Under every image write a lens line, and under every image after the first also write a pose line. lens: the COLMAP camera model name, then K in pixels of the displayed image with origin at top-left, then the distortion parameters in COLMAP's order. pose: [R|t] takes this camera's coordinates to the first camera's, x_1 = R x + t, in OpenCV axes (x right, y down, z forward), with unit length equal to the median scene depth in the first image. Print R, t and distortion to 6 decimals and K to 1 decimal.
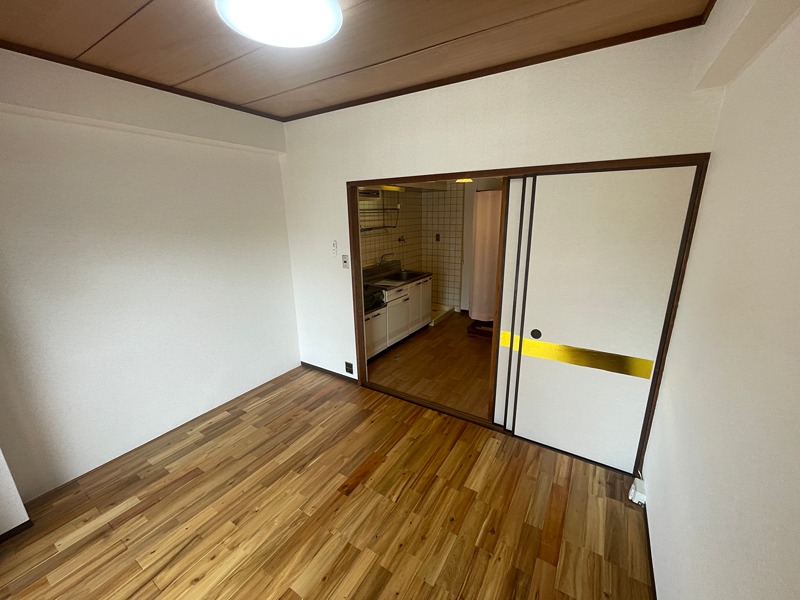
lens RADIAL K [[327.6, 0, 400.0], [0, 327.6, 300.0], [0, 0, 1]] dist [-0.001283, -0.000299]
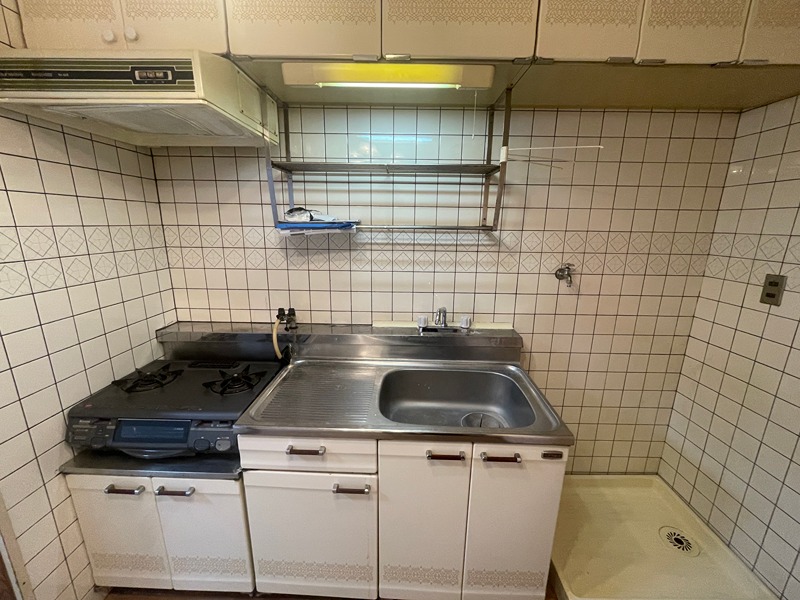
lens RADIAL K [[327.6, 0, 400.0], [0, 327.6, 300.0], [0, 0, 1]] dist [-0.001283, -0.000299]
pose [[0.523018, 0.219084, -0.823684, 0.197948], [-0.241595, 0.964871, 0.103230, -0.165946], [0.817364, 0.145006, 0.557574, 0.753839]]
